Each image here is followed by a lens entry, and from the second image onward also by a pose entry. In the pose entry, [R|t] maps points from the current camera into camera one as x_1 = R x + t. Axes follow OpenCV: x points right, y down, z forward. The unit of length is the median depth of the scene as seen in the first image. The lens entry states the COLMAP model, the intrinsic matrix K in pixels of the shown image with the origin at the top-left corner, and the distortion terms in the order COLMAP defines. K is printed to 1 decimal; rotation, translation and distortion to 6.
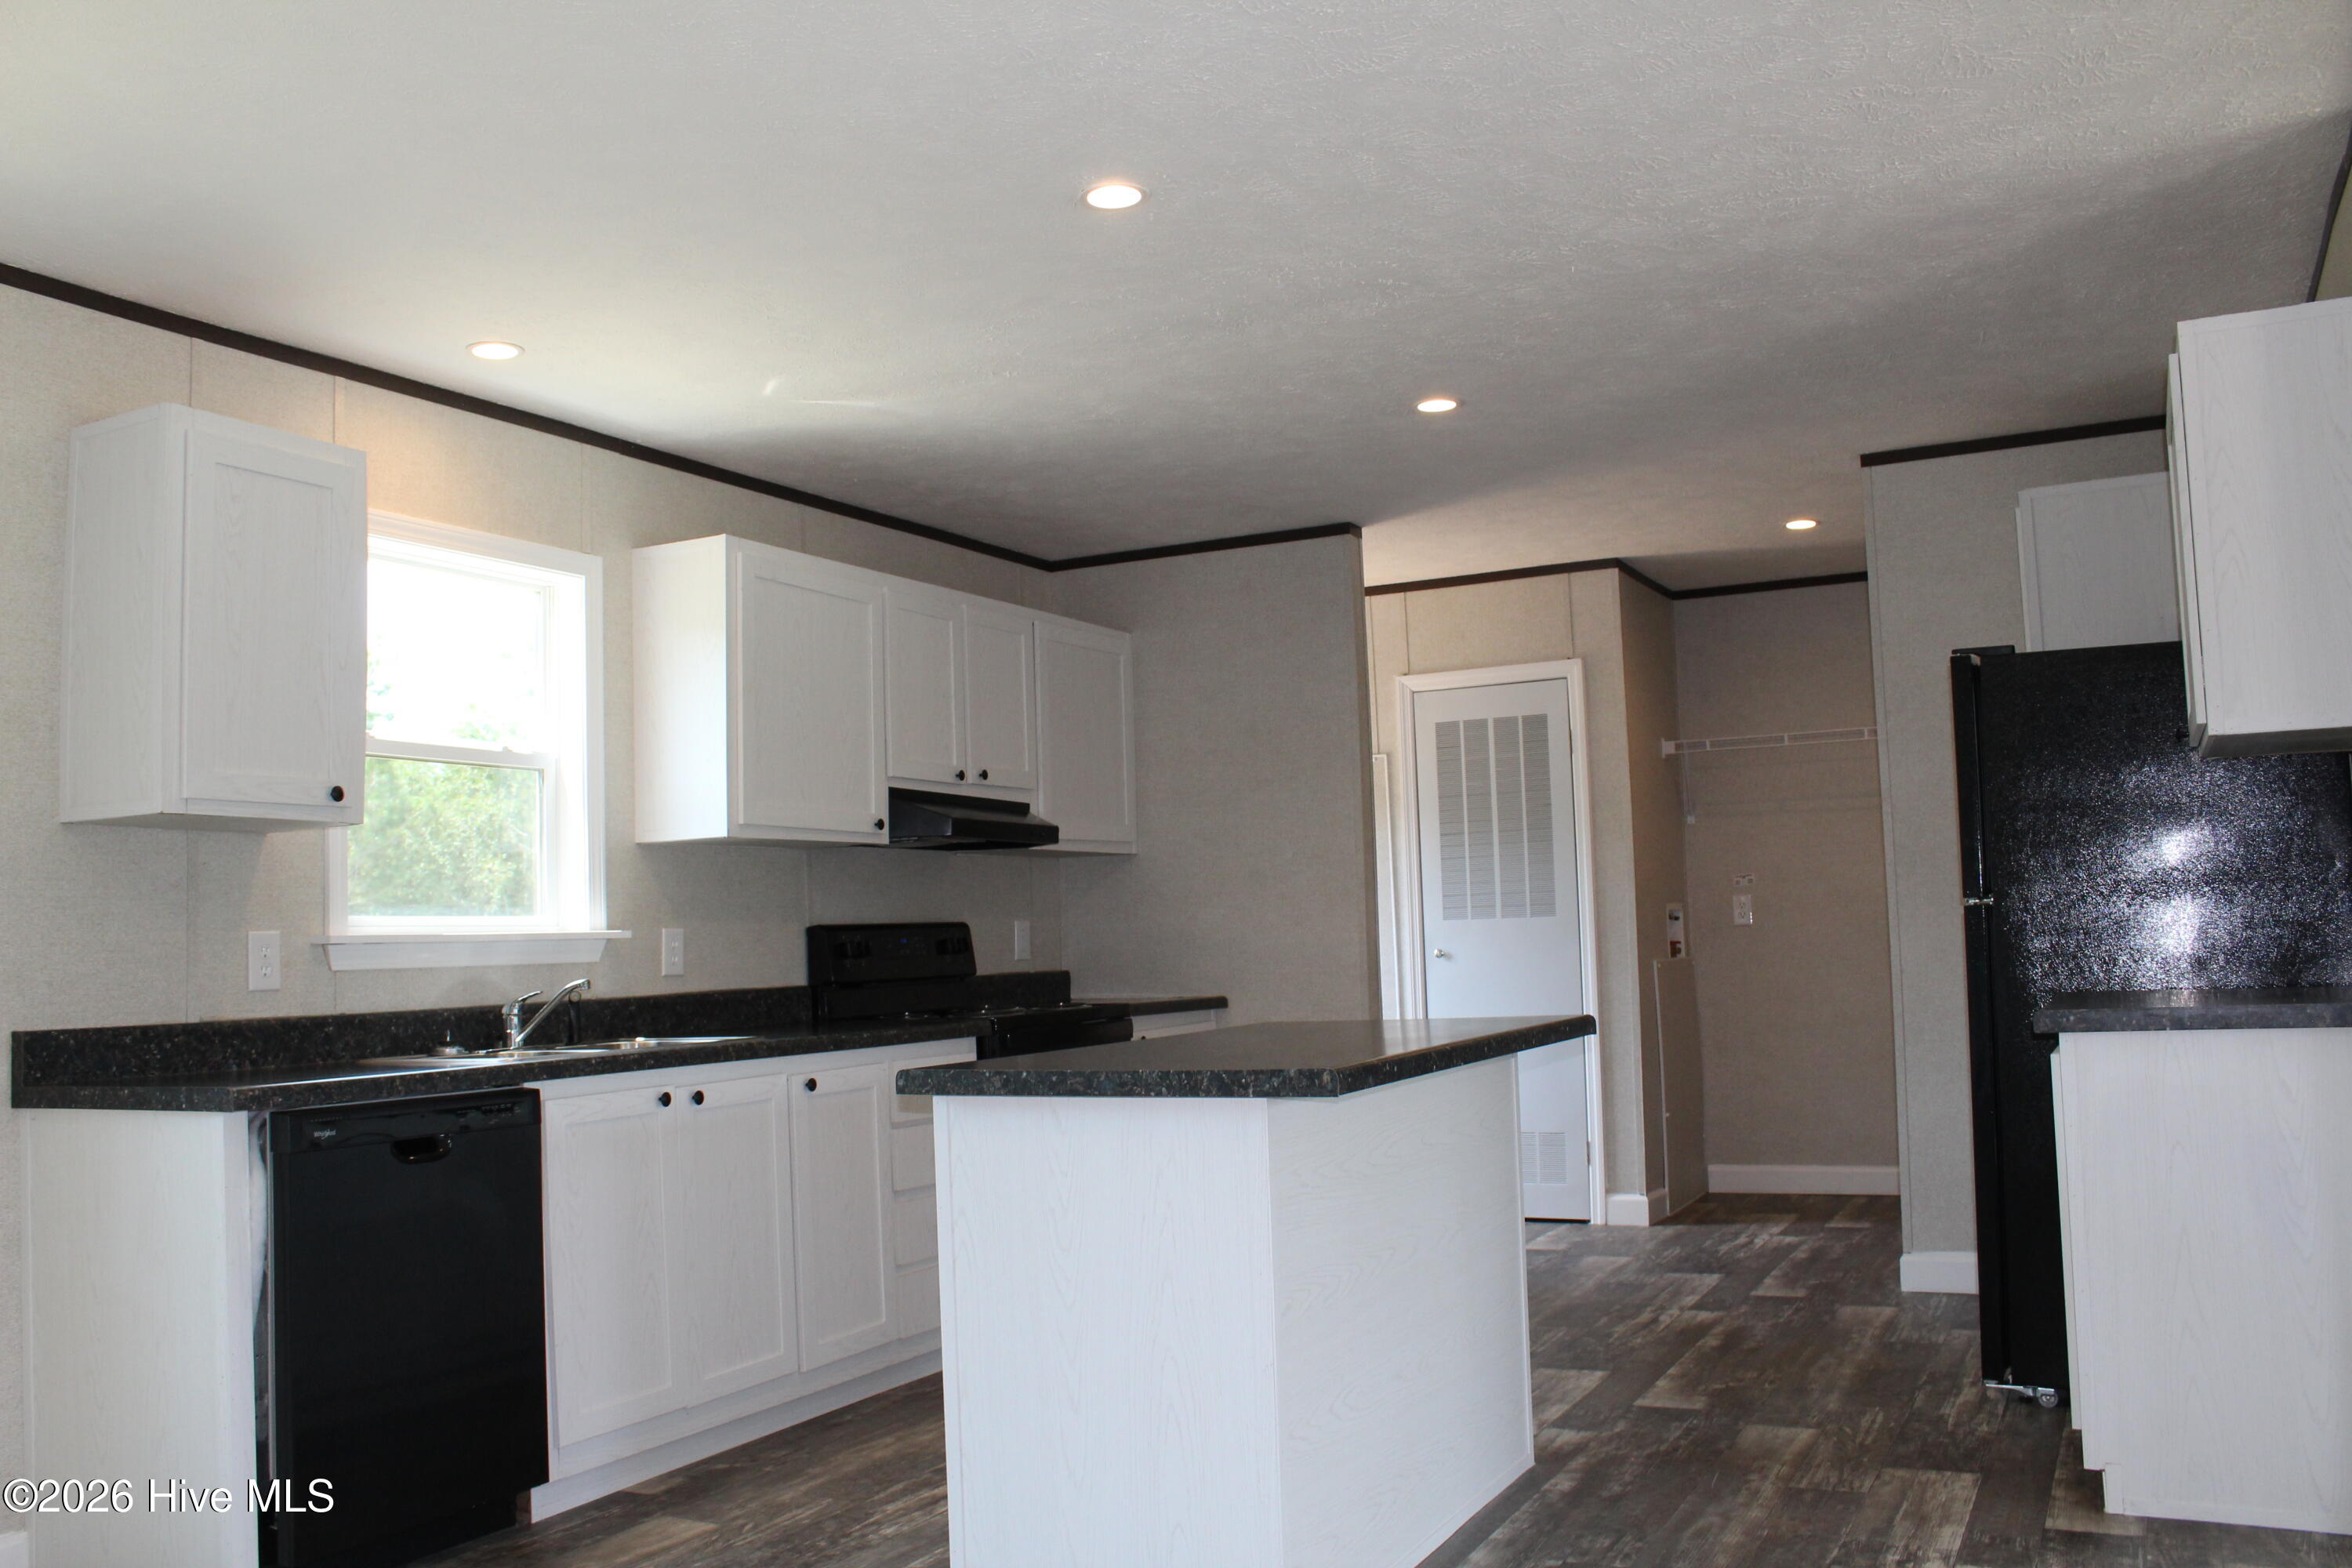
lens RADIAL K [[1988.4, 0, 1164.2], [0, 1988.4, 793.6], [0, 0, 1]] dist [-0.176589, 0.177755]
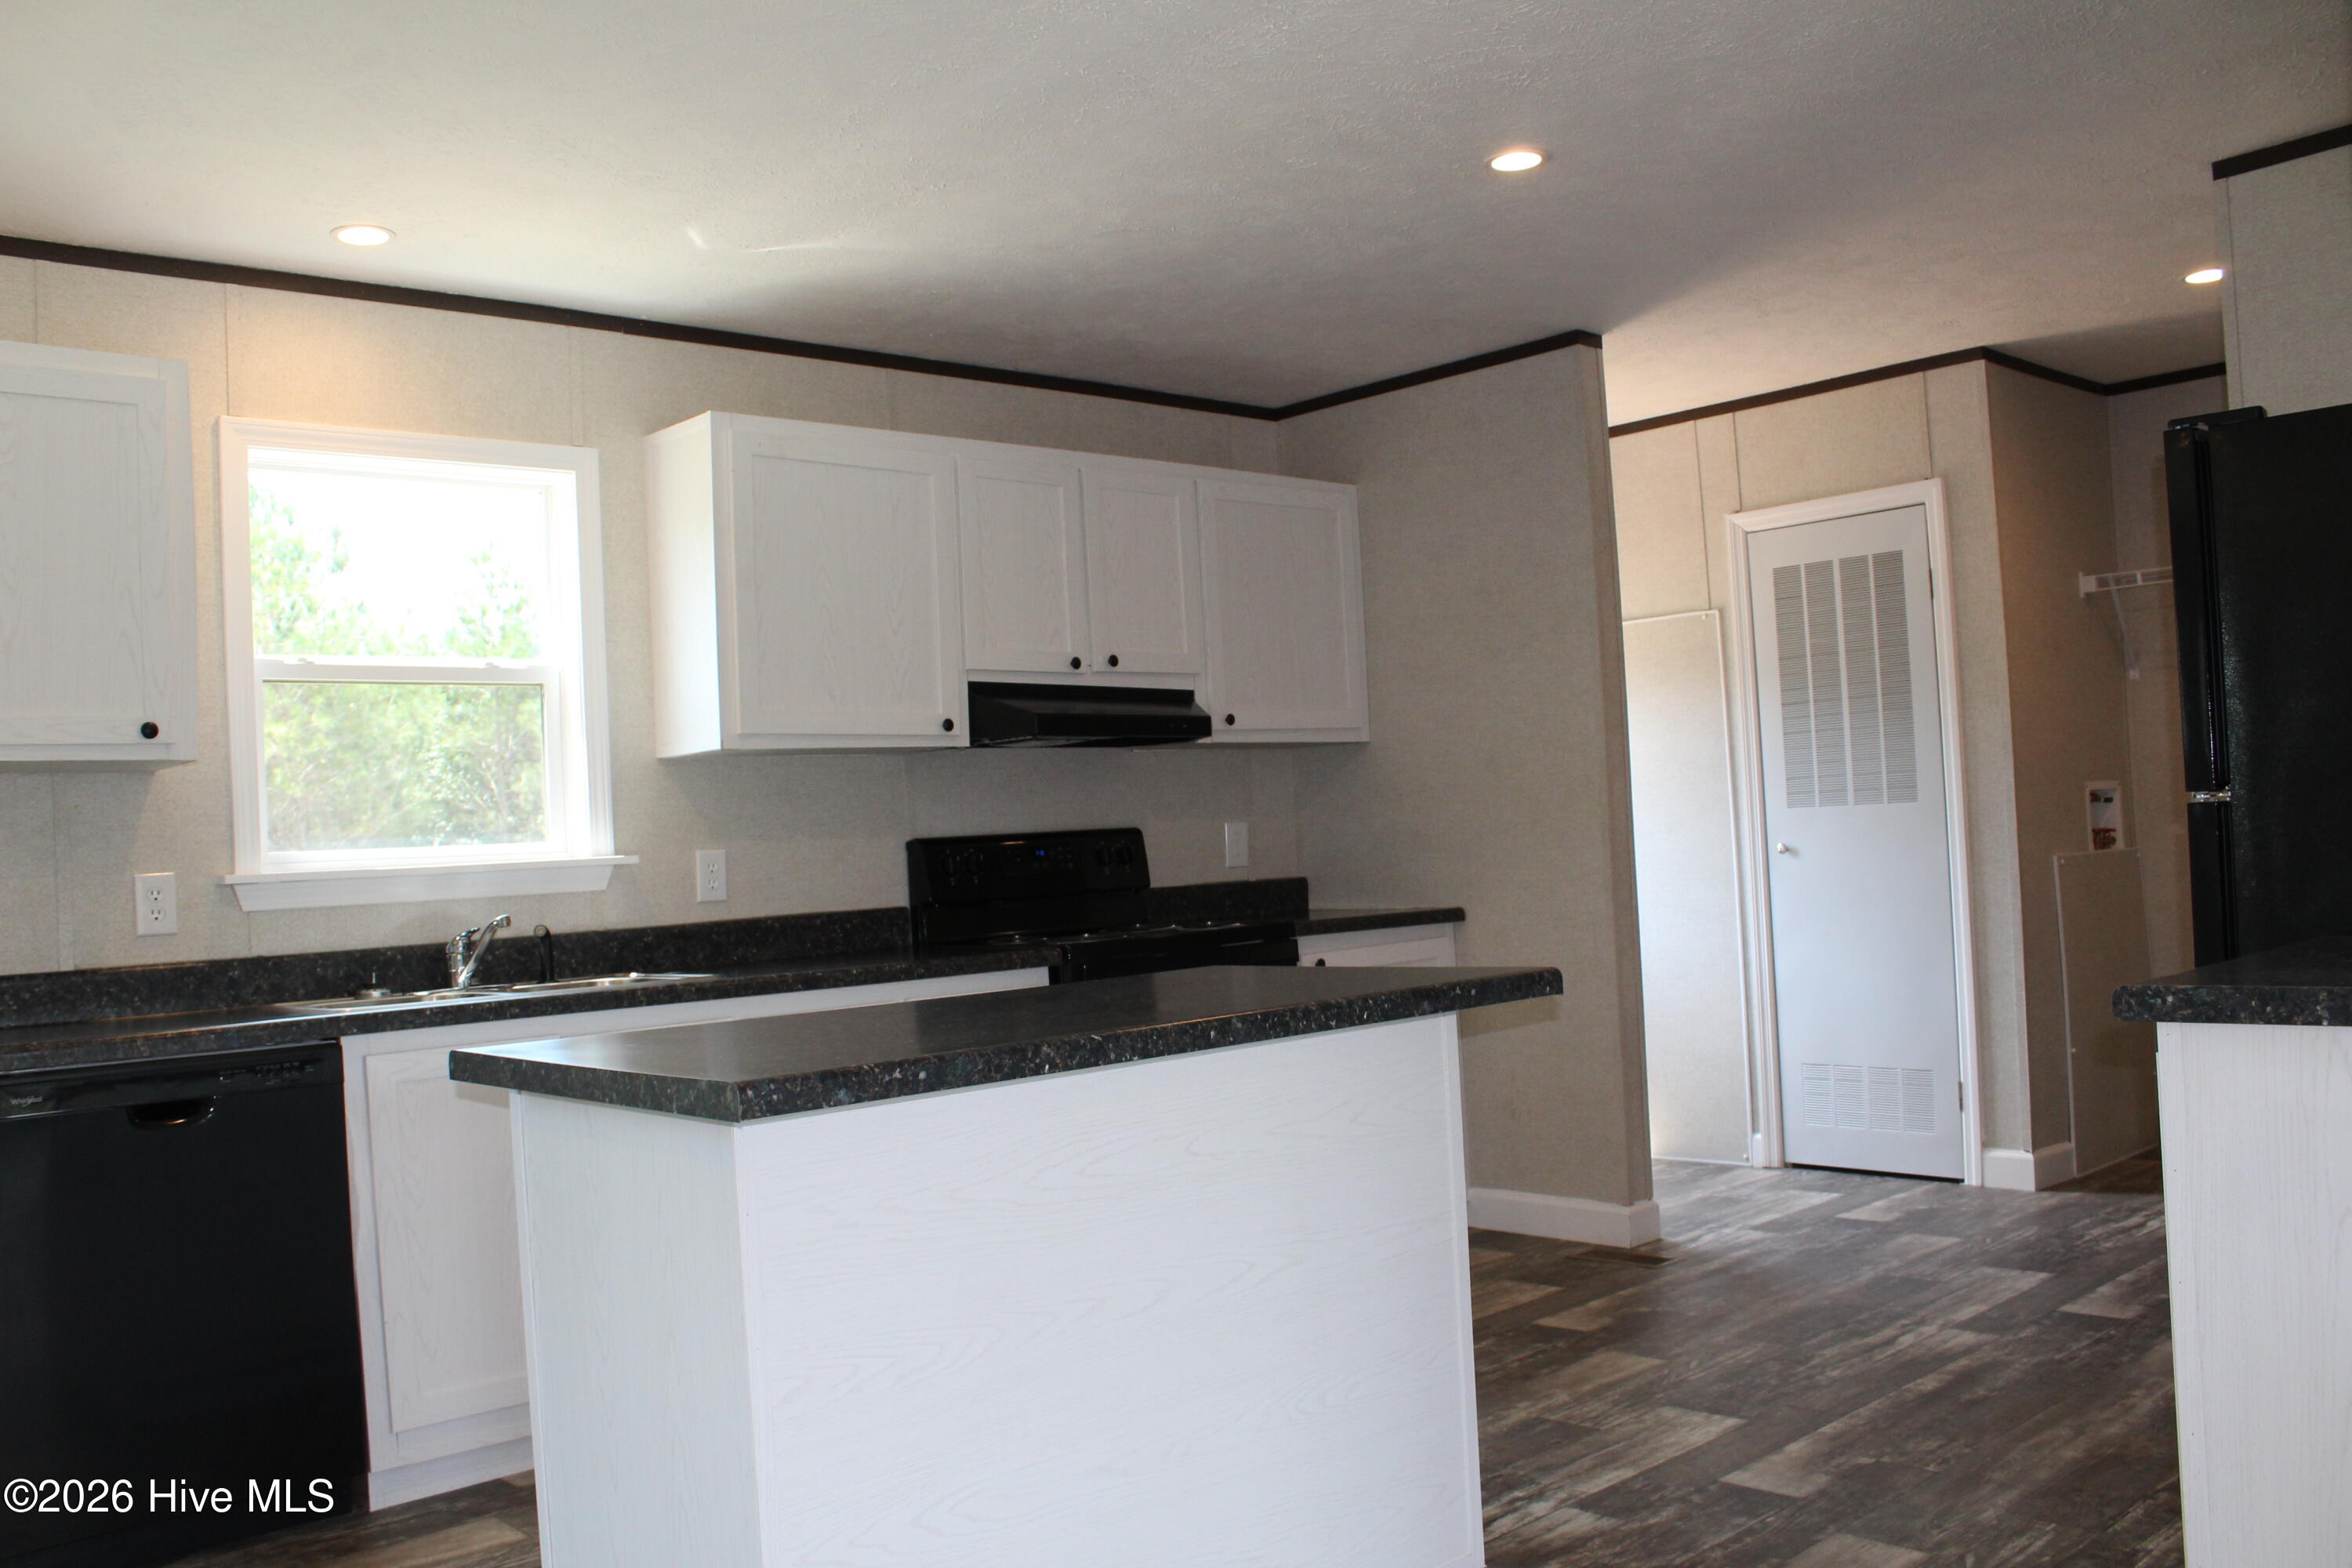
lens RADIAL K [[1988.4, 0, 1164.2], [0, 1988.4, 793.6], [0, 0, 1]] dist [-0.176589, 0.177755]
pose [[0.937515, -0.023391, -0.347157, 0.234834], [0.045440, 0.997424, 0.055508, 0.001147], [0.344964, -0.067815, 0.936163, 0.194053]]
